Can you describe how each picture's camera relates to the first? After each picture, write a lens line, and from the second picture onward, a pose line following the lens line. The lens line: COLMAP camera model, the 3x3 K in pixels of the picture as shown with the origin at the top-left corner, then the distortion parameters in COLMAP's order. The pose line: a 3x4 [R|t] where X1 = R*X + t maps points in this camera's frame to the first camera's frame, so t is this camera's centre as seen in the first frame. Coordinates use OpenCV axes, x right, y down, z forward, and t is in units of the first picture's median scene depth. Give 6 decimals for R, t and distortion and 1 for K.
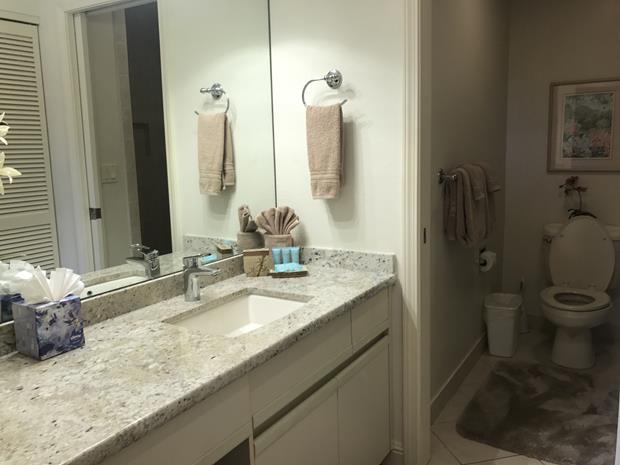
lens RADIAL K [[509.3, 0, 310.0], [0, 509.3, 232.5], [0, 0, 1]] dist [0.008912, 0.005293]
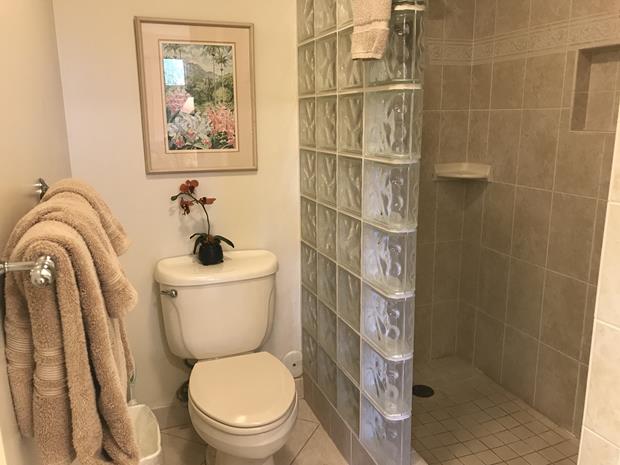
lens RADIAL K [[509.3, 0, 310.0], [0, 509.3, 232.5], [0, 0, 1]] dist [0.008912, 0.005293]
pose [[0.603592, -0.155485, 0.781985, 0.118217], [0.119699, 0.987356, 0.103927, -0.096444], [-0.788257, 0.030873, 0.614572, 0.523980]]
